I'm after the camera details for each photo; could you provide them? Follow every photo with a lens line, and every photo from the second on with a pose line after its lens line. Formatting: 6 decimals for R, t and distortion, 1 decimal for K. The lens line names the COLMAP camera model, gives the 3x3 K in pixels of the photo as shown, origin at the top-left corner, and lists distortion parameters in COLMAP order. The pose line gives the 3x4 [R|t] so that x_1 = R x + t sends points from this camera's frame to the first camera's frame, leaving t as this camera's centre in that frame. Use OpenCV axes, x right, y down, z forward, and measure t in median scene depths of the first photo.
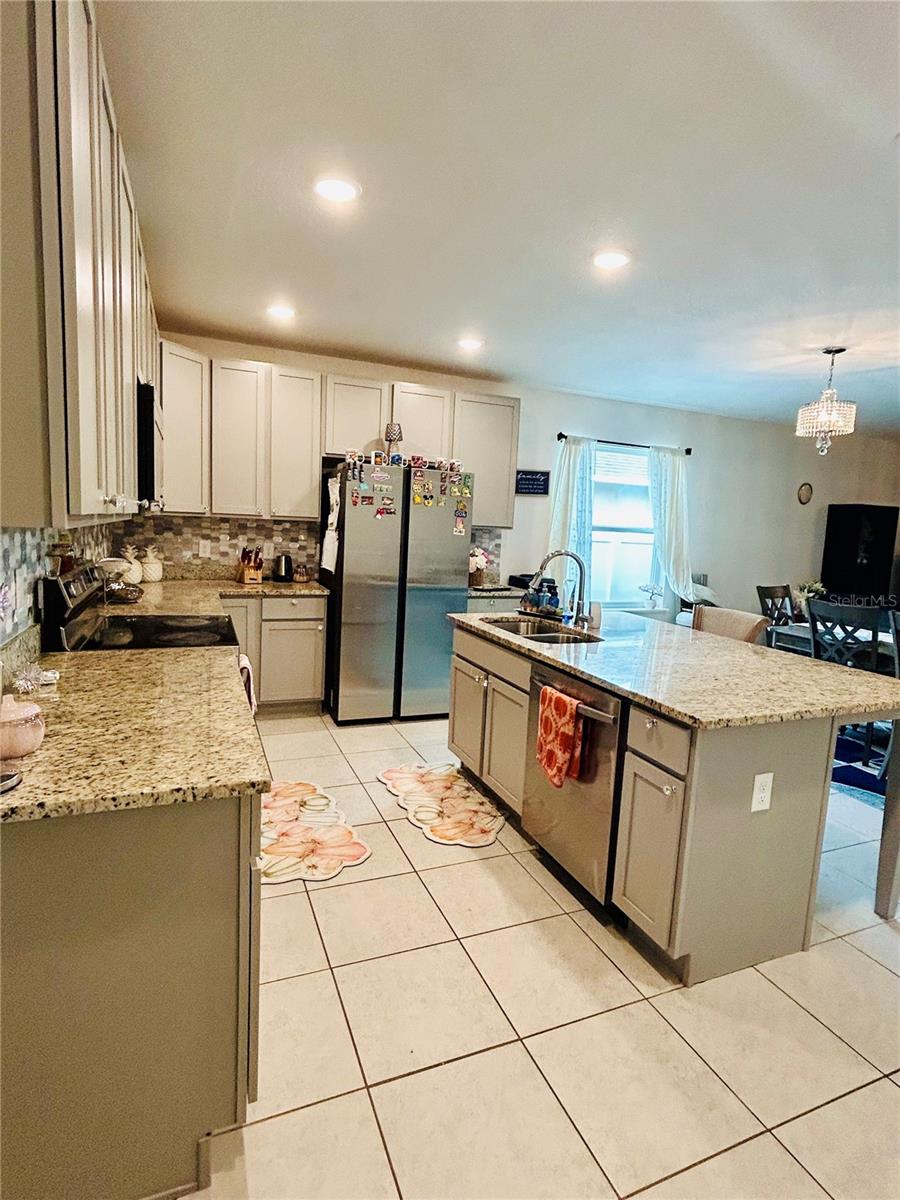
lens RADIAL K [[619.5, 0, 452.4], [0, 619.5, 596.1], [0, 0, 1]] dist [0.001016, -0.004982]
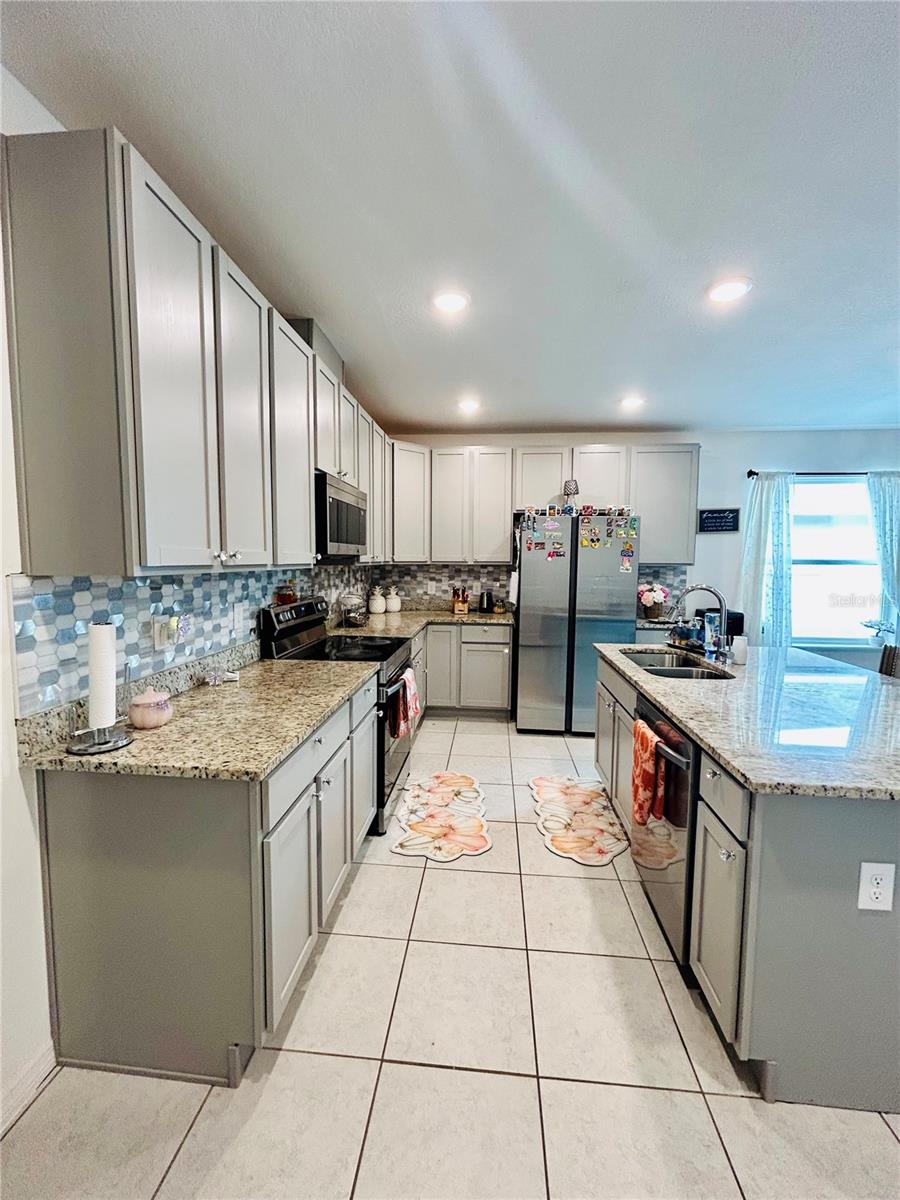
lens RADIAL K [[490.4, 0, 449.6], [0, 490.4, 596.6], [0, 0, 1]] dist [-0.001787, 0.002167]
pose [[0.883611, -0.004975, -0.468195, 0.161117], [-0.021217, 0.998491, -0.050652, -0.004770], [0.467741, 0.054690, 0.882172, 0.088824]]
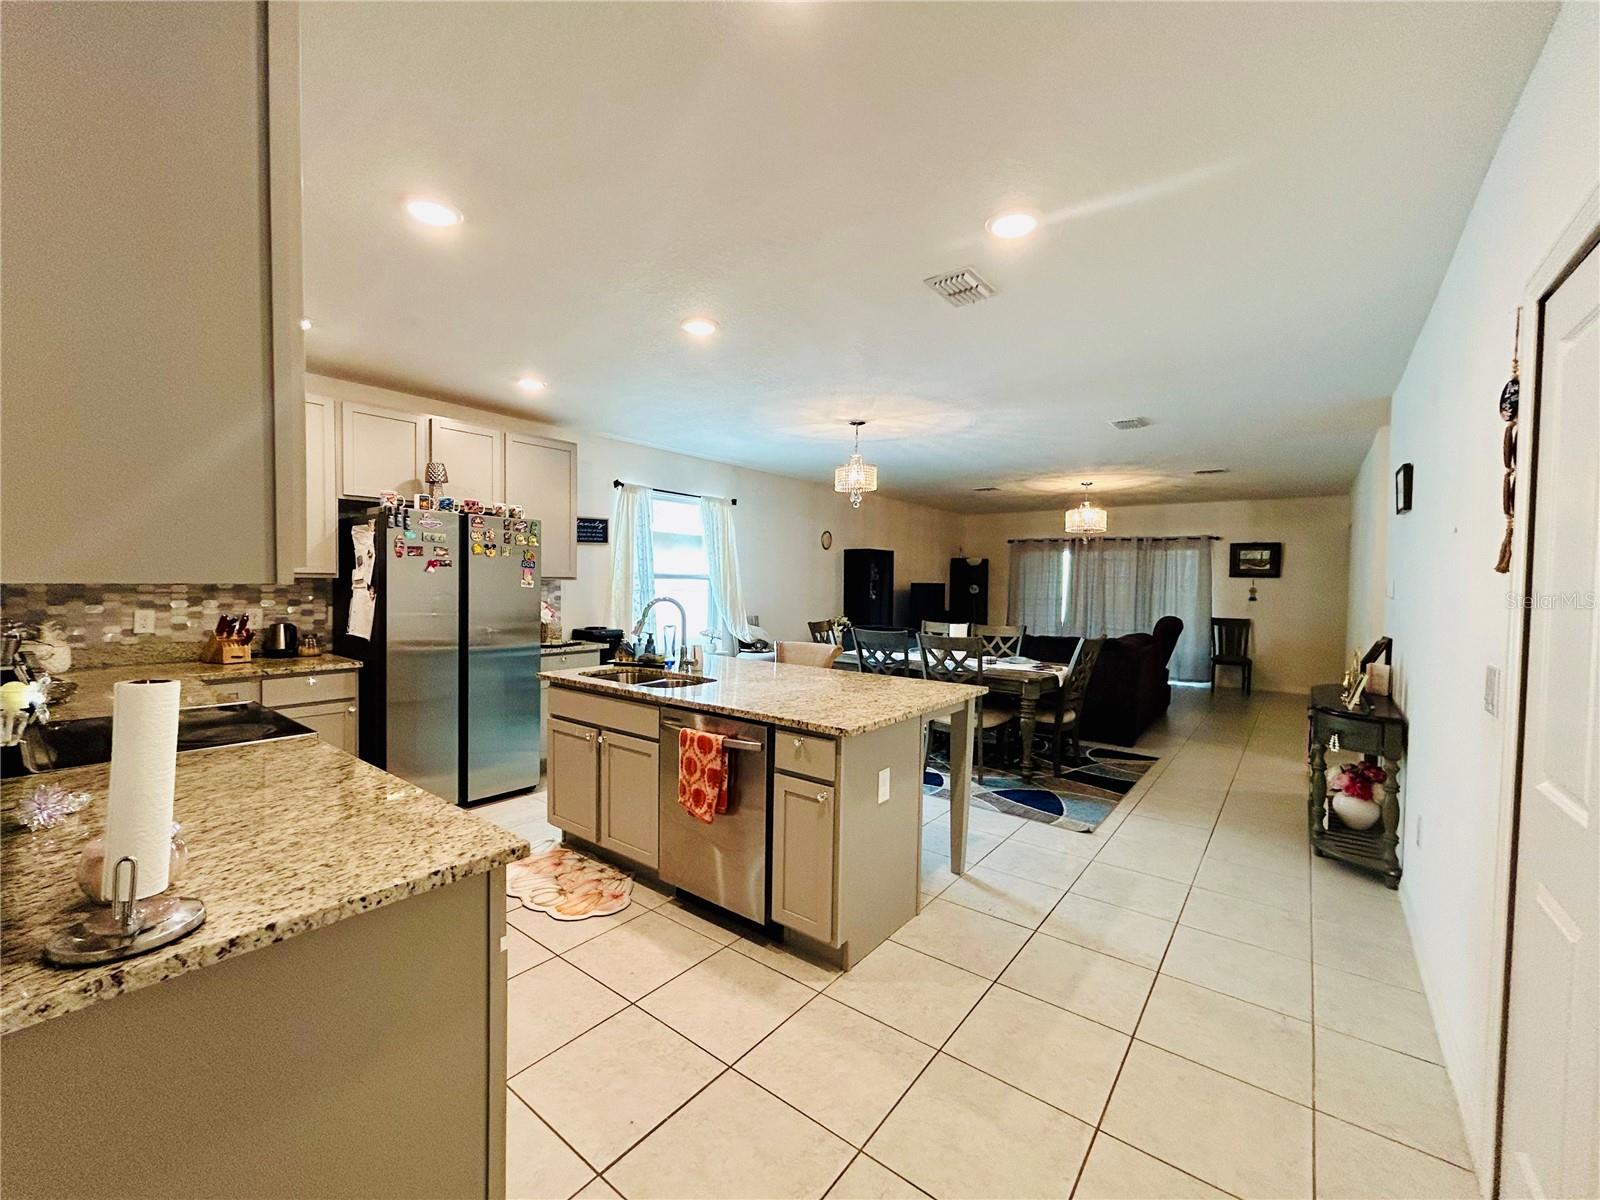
lens RADIAL K [[653.9, 0, 795.3], [0, 653.9, 601.5], [0, 0, 1]] dist [-0.001787, 0.002167]
pose [[0.873461, -0.051747, 0.484137, -0.126575], [0.086977, 0.994925, -0.050579, 0.005327], [-0.479063, 0.086287, 0.873529, -0.029196]]
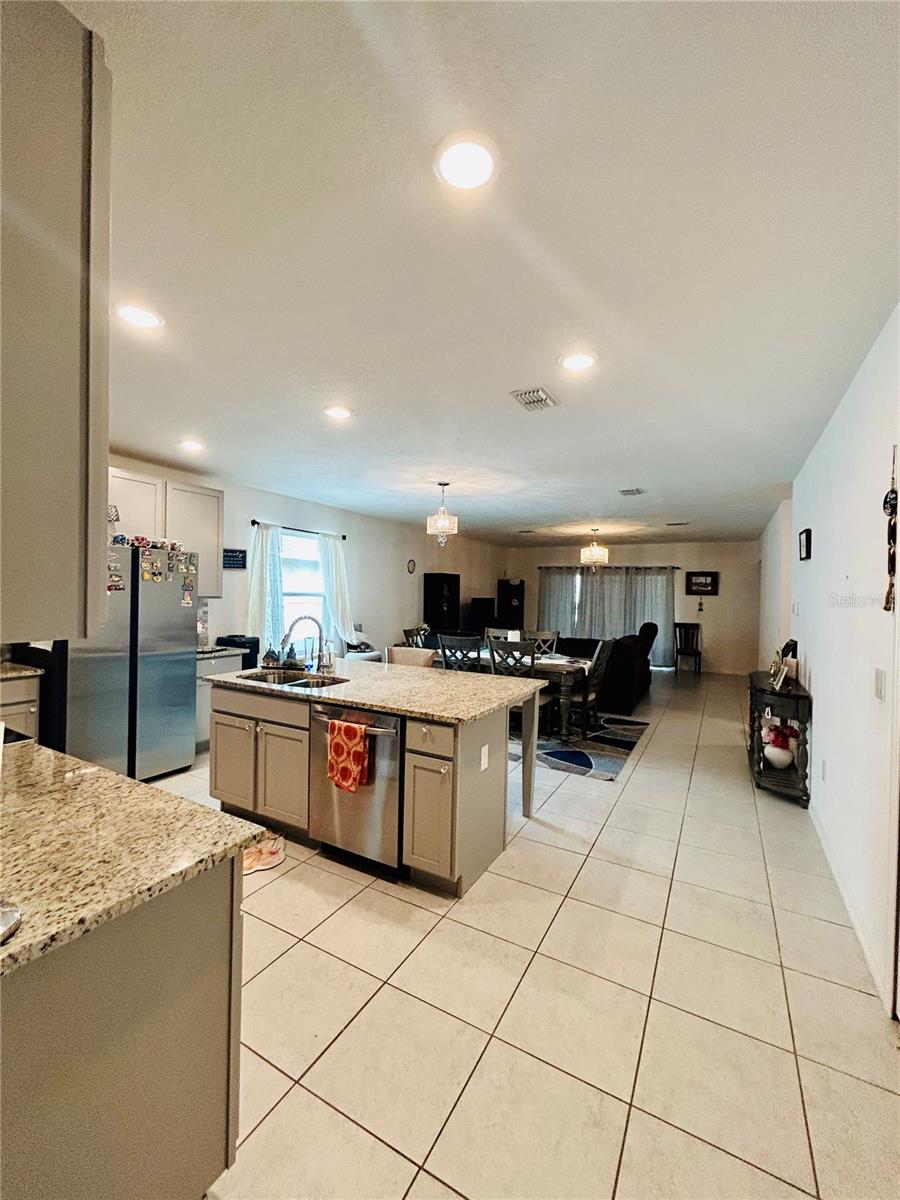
lens RADIAL K [[490.4, 0, 448.7], [0, 490.4, 597.4], [0, 0, 1]] dist [-0.001787, 0.002167]
pose [[0.789334, -0.039092, 0.612718, -0.182371], [0.093567, 0.993973, -0.057121, -0.020510], [-0.606793, 0.102417, 0.788234, -0.006033]]
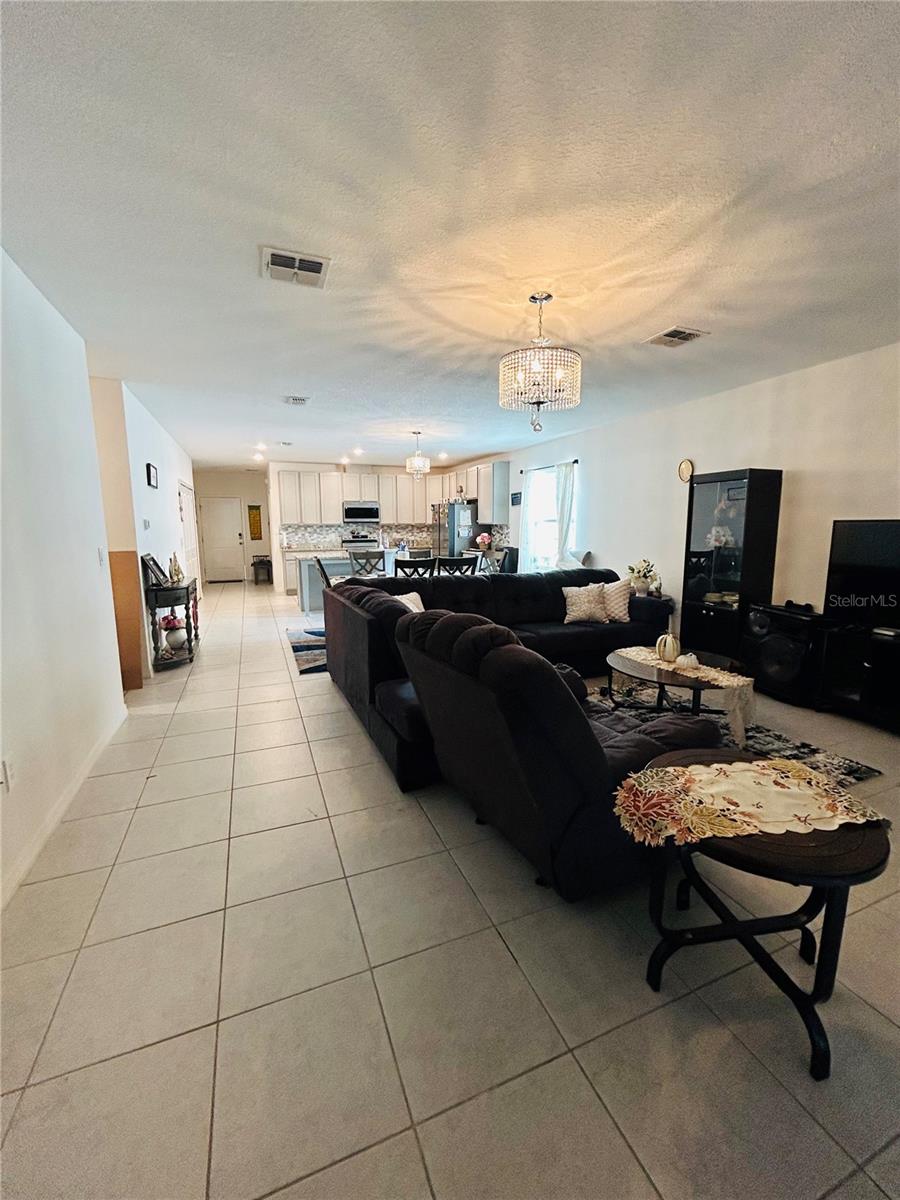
lens RADIAL K [[490.4, 0, 447.3], [0, 490.4, 602.0], [0, 0, 1]] dist [-0.001787, 0.002167]
pose [[-0.018635, 0.110111, -0.993745, 2.377164], [-0.114894, 0.987097, 0.111529, -0.019468], [0.993203, 0.116254, -0.005743, 1.189129]]
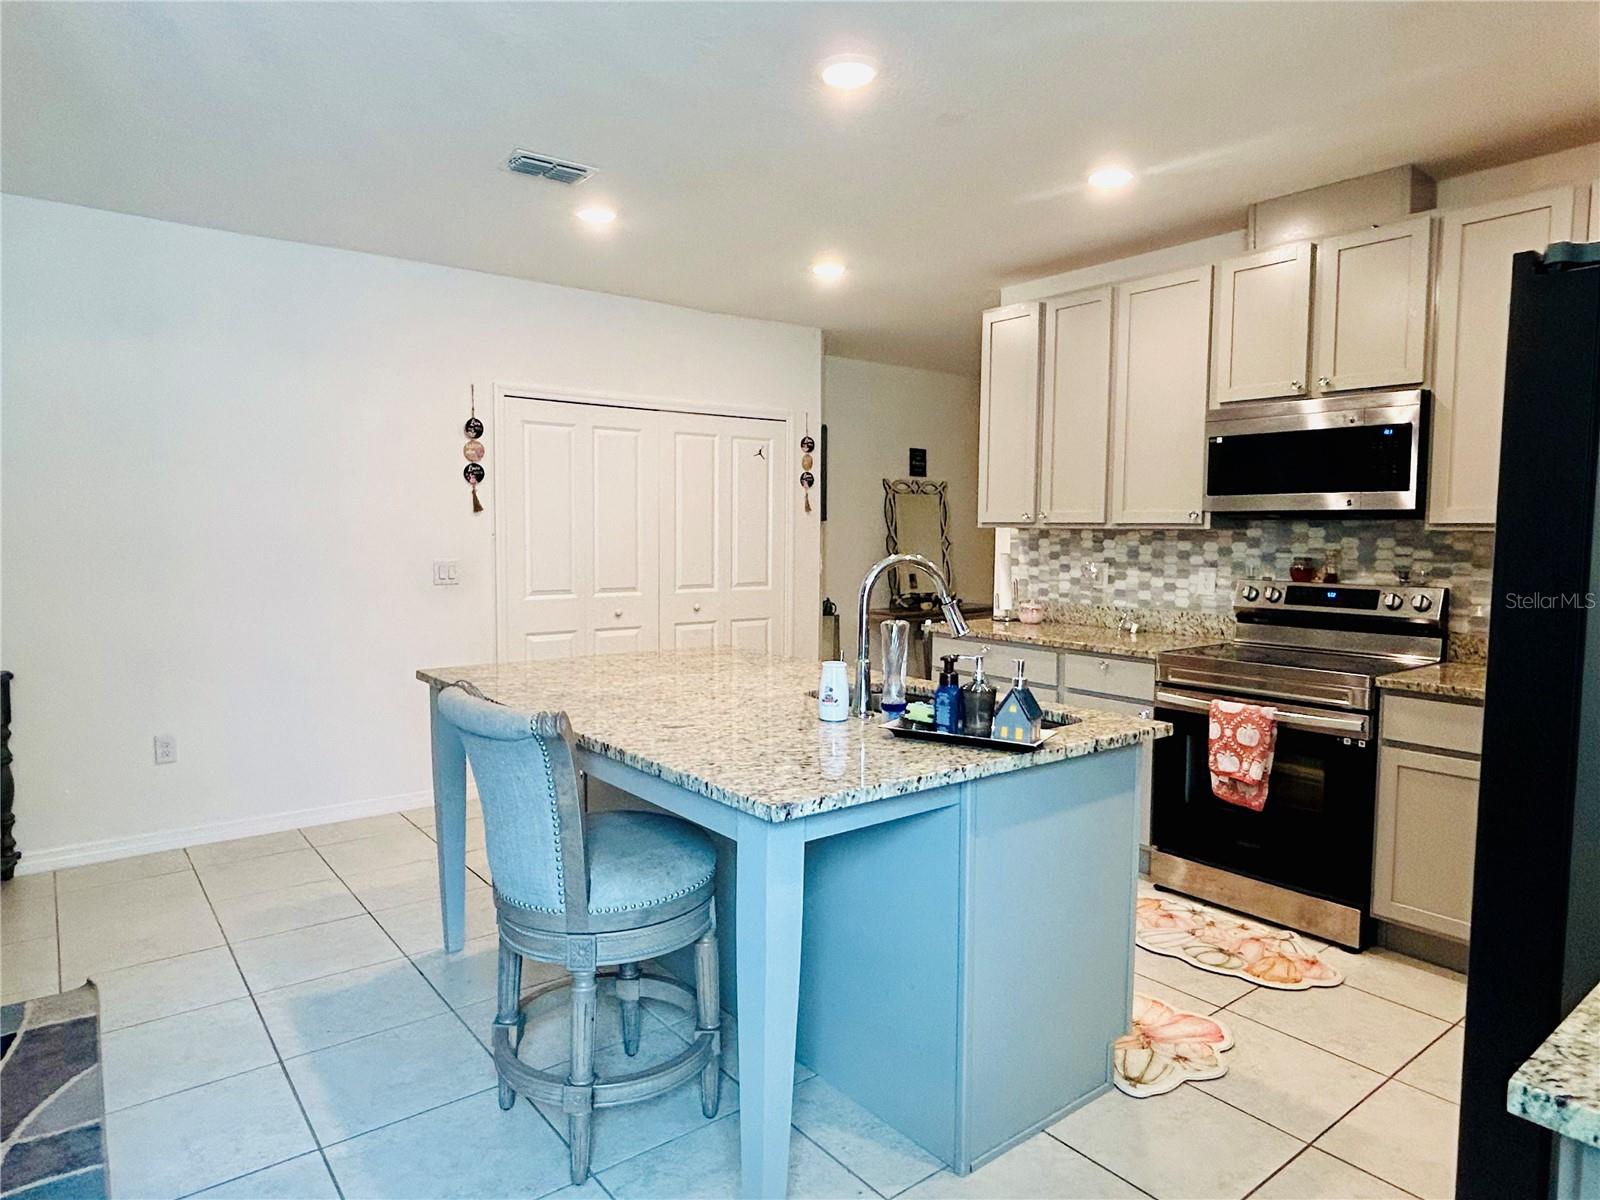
lens RADIAL K [[968.3, 0, 799.7], [0, 968.3, 598.0], [0, 0, 1]] dist [-0.005333, -0.000781]
pose [[-0.961771, -0.035591, -0.271533, 0.386091], [-0.085438, 0.981026, 0.174035, -0.138561], [0.260187, 0.190581, -0.946563, 1.418668]]
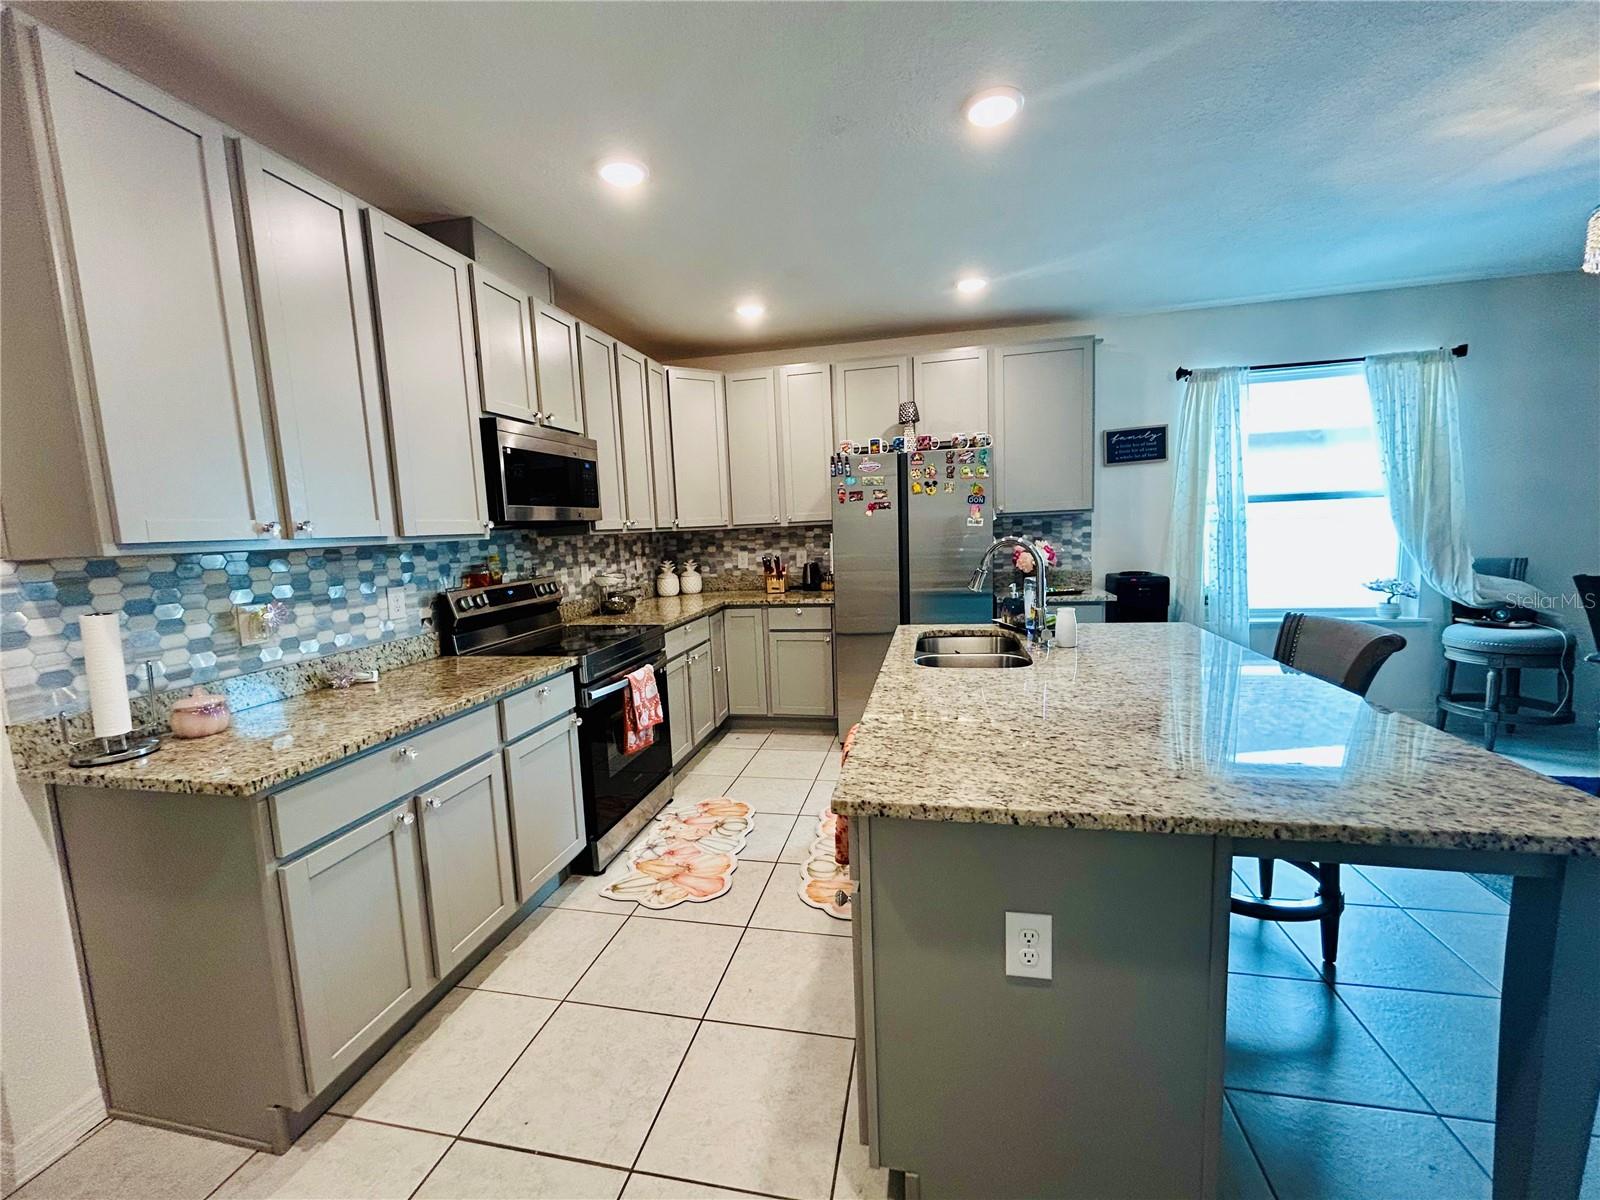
lens RADIAL K [[653.9, 0, 795.8], [0, 653.9, 600.8], [0, 0, 1]] dist [-0.001787, 0.002167]
pose [[0.815669, -0.016337, -0.578288, 0.346828], [0.012909, 0.999866, -0.010039, 0.003199], [0.578375, 0.000723, 0.815771, 0.200994]]
